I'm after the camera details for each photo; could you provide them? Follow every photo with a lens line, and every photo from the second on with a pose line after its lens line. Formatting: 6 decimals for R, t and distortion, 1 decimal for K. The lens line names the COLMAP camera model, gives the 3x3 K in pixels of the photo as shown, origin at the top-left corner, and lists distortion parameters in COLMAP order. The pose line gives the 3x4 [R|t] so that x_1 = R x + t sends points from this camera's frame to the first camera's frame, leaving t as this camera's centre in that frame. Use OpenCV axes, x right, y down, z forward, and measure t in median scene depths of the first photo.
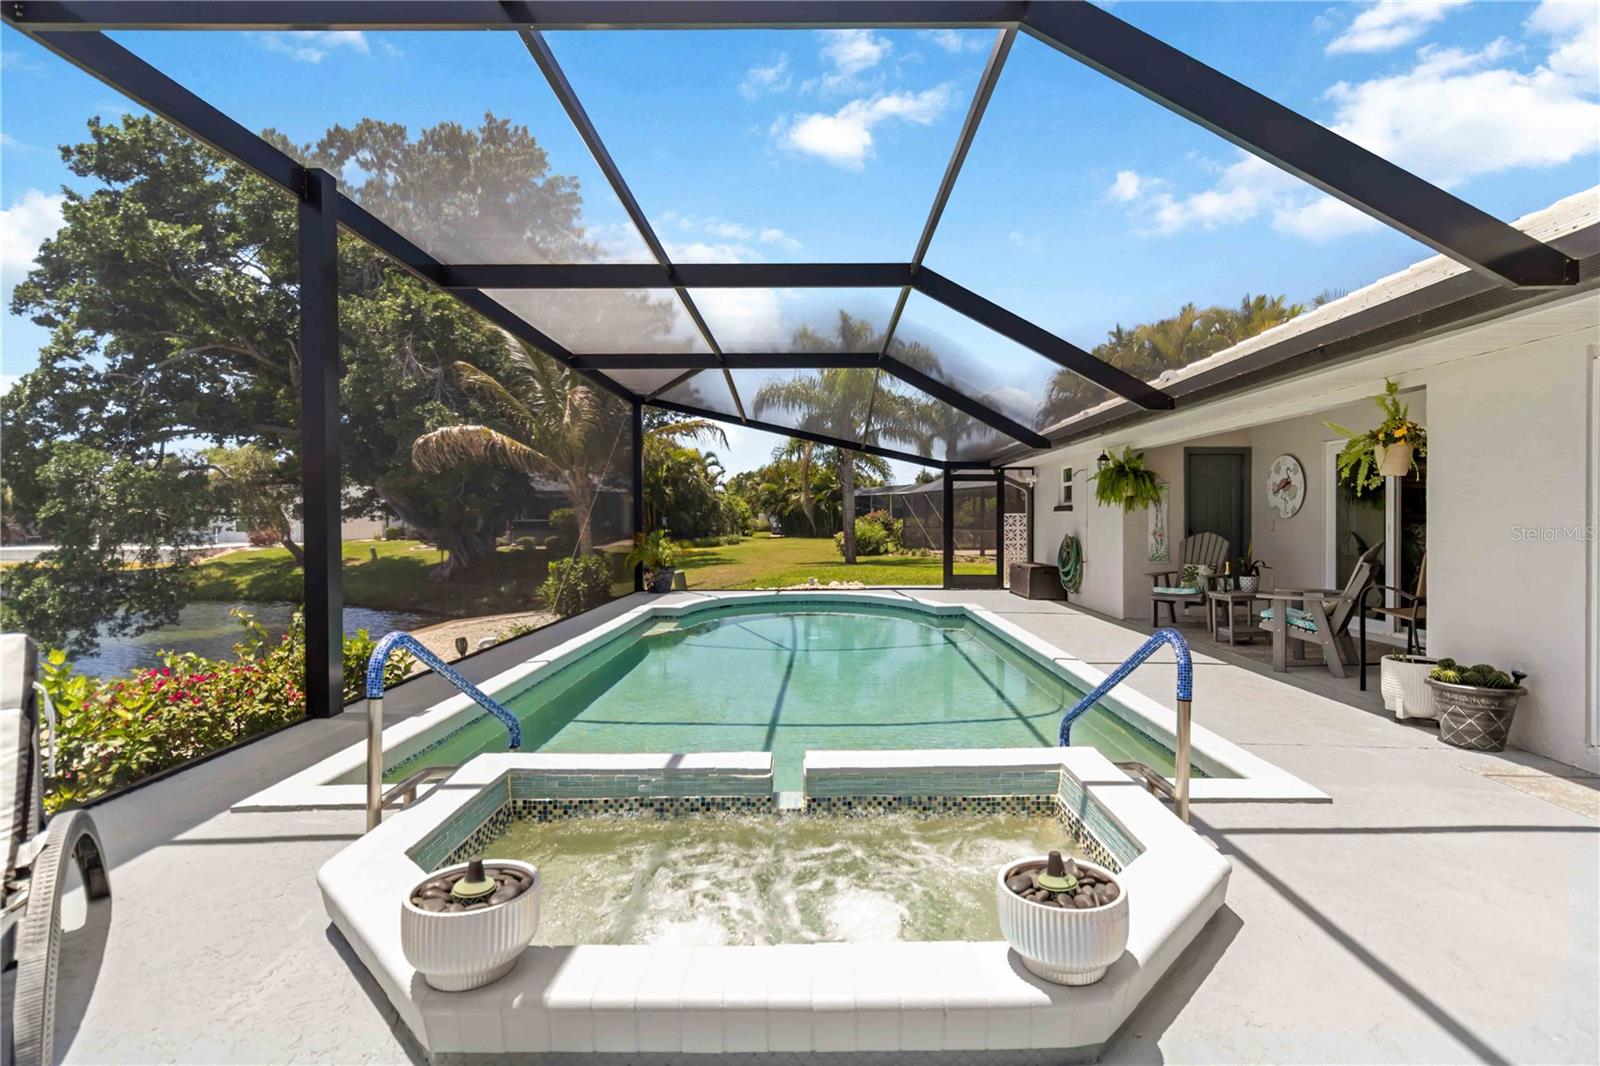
lens RADIAL K [[770.7, 0, 801.4], [0, 770.7, 522.0], [0, 0, 1]] dist [-0.004474, -0.000196]
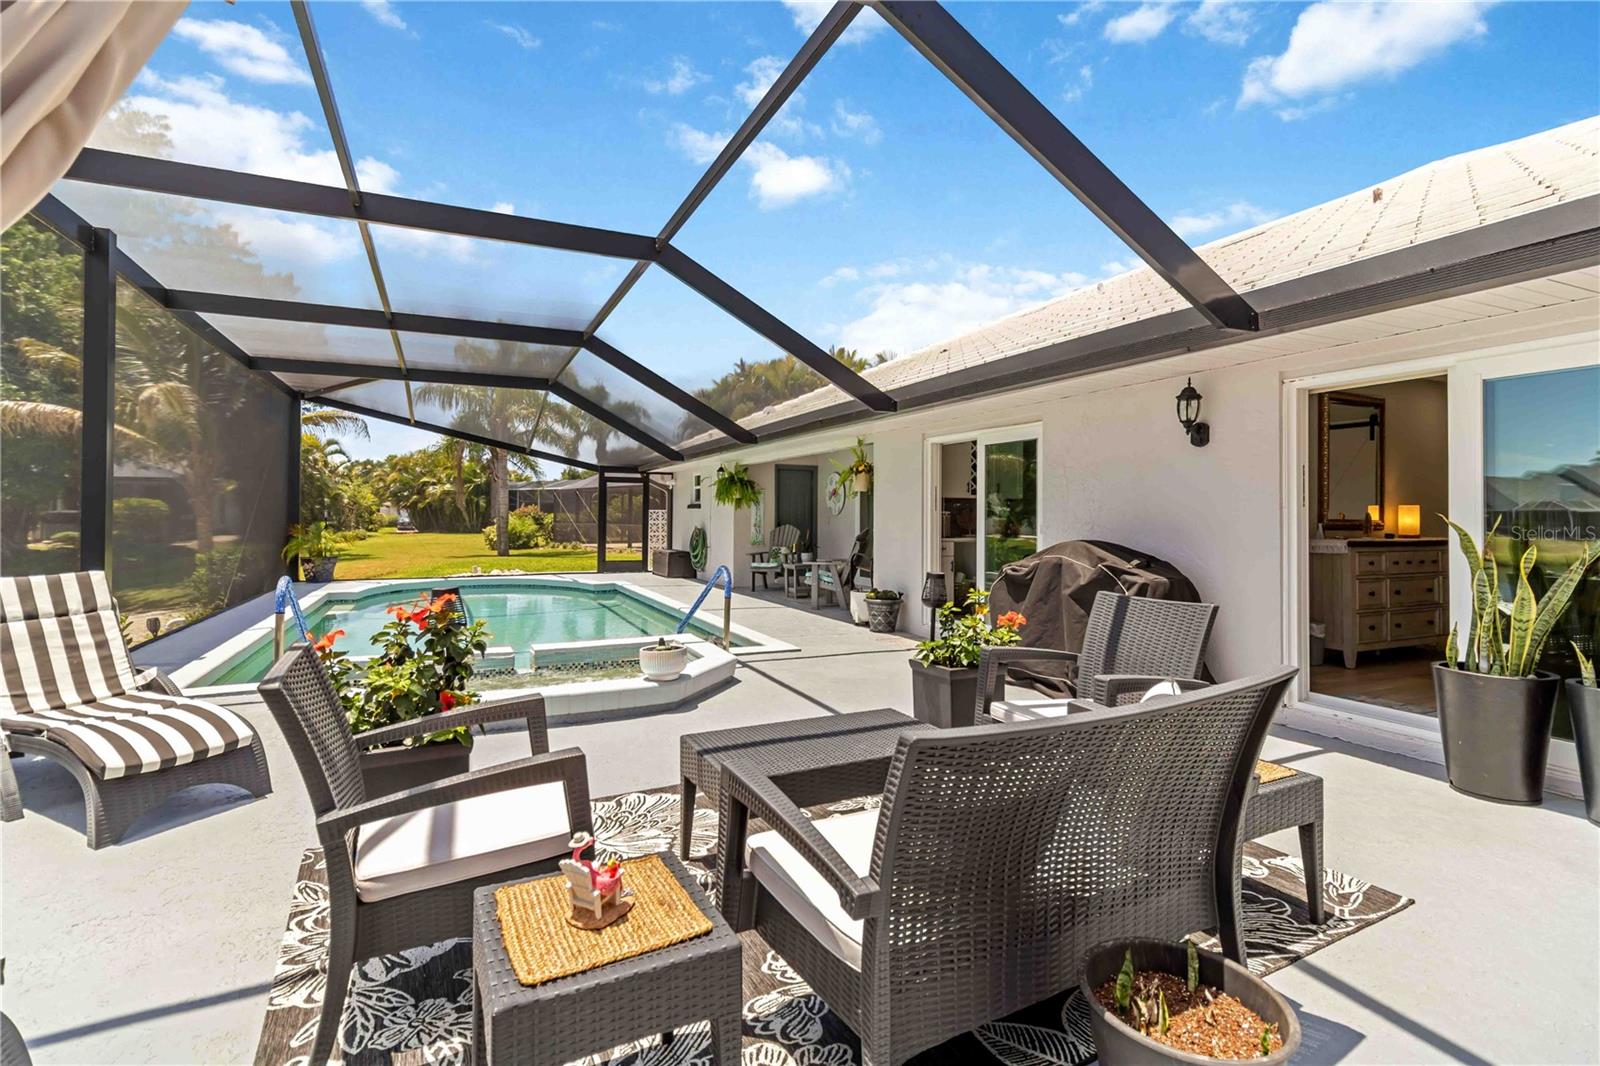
lens RADIAL K [[774.4, 0, 820.7], [0, 774.4, 509.9], [0, 0, 1]] dist [-0.000741, -0.000171]
pose [[0.890140, 0.010847, 0.455558, -0.070460], [-0.006092, 0.999911, -0.011906, 0.002648], [-0.455646, 0.007823, 0.890127, -0.287115]]
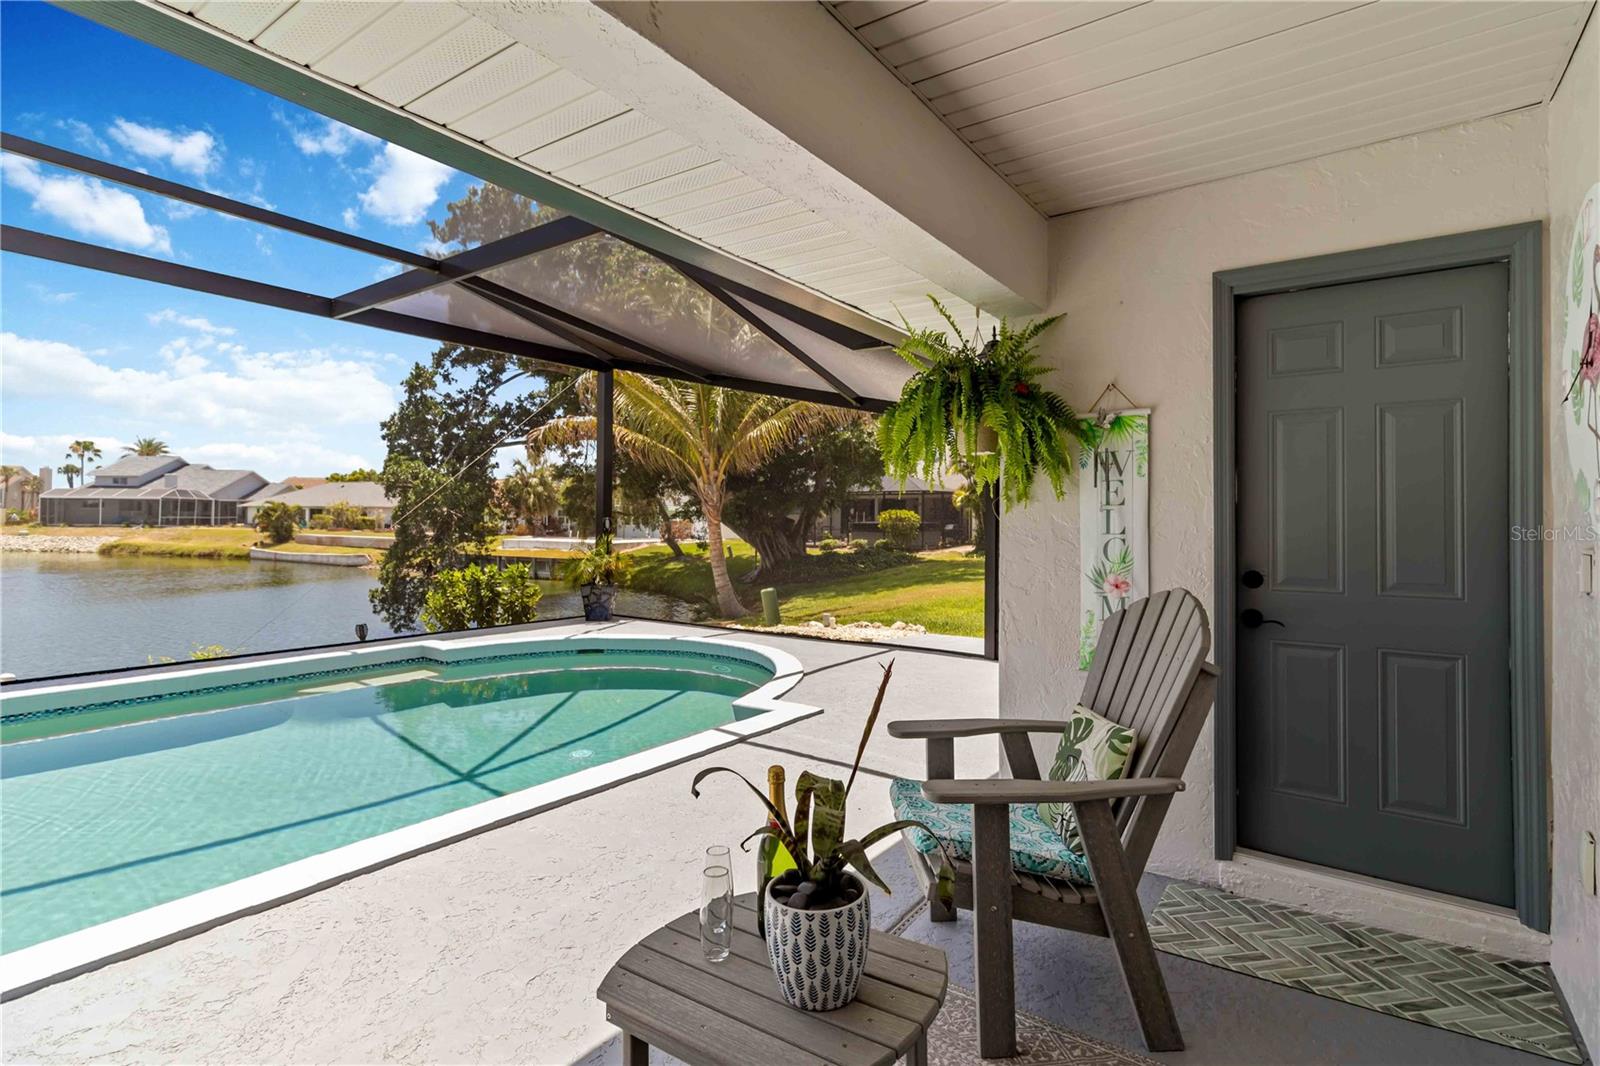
lens RADIAL K [[774.4, 0, 820.7], [0, 774.4, 509.9], [0, 0, 1]] dist [-0.000741, -0.000171]
pose [[0.828271, -0.004268, -0.560311, 0.508690], [-0.004922, 0.999877, -0.014891, -0.006326], [0.560305, 0.015092, 0.828149, 0.654229]]
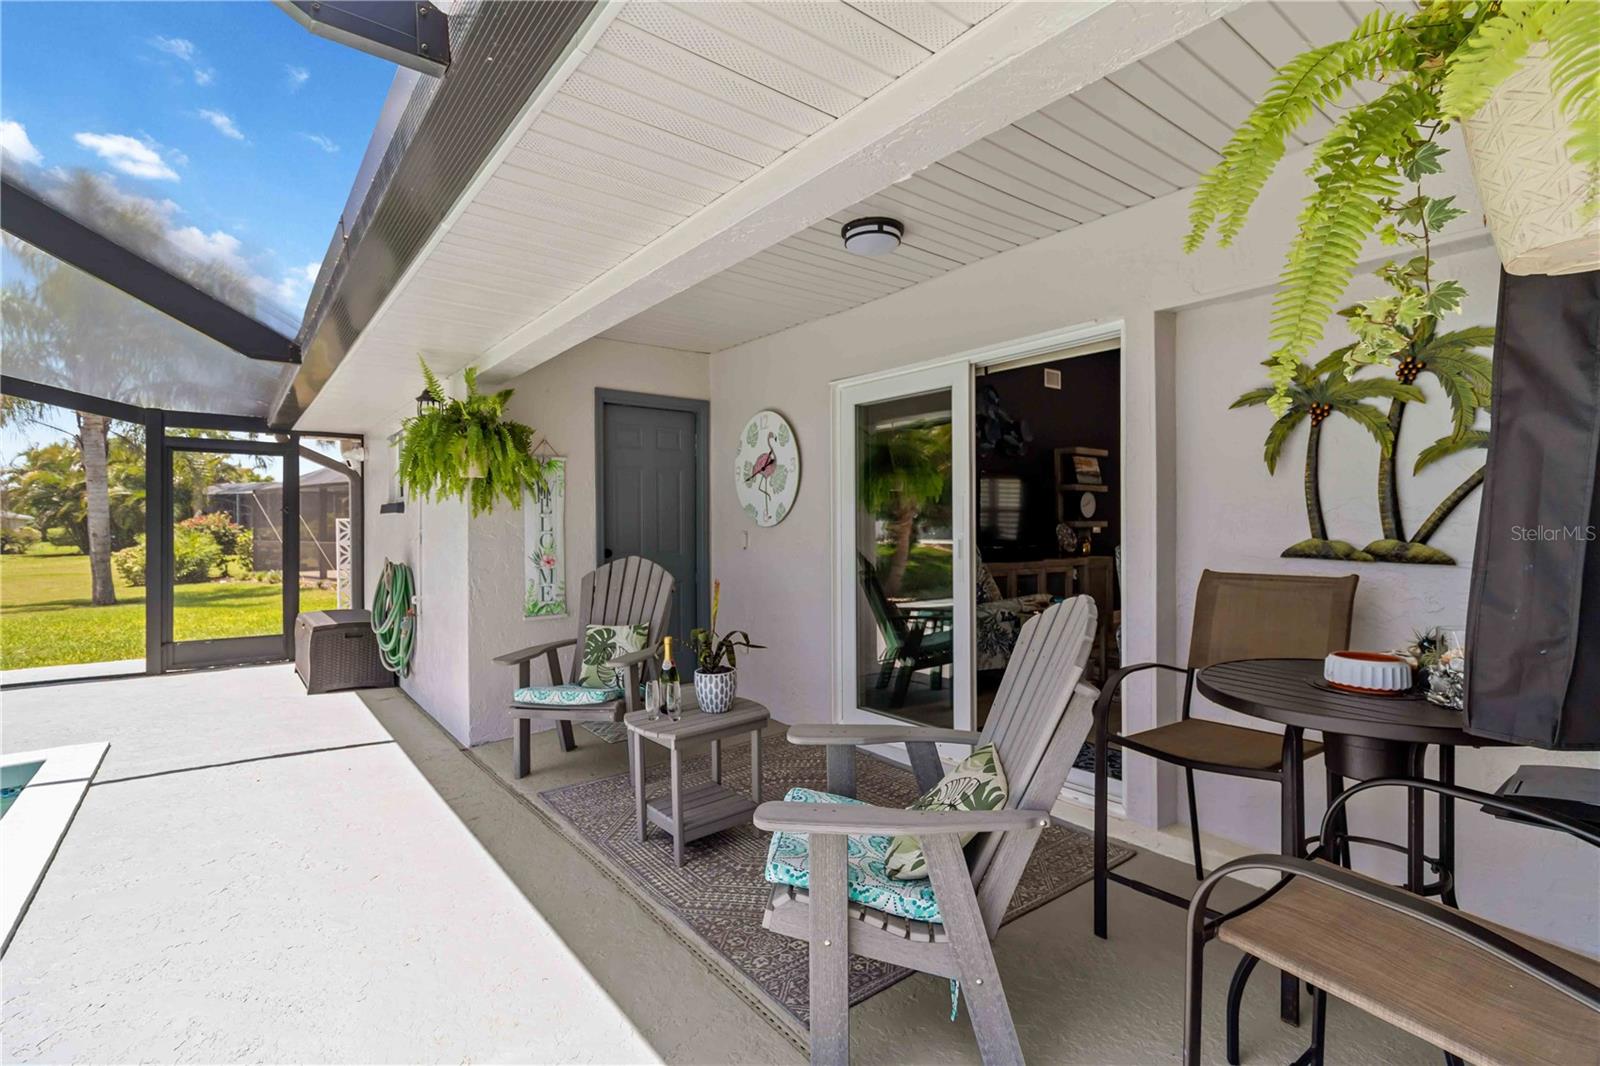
lens RADIAL K [[770.7, 0, 801.4], [0, 770.7, 522.0], [0, 0, 1]] dist [-0.004474, -0.000196]
pose [[0.786931, 0.001237, 0.617039, 0.276004], [0.004030, 0.999966, -0.007143, -0.003933], [-0.617027, 0.008108, 0.786900, 0.490399]]
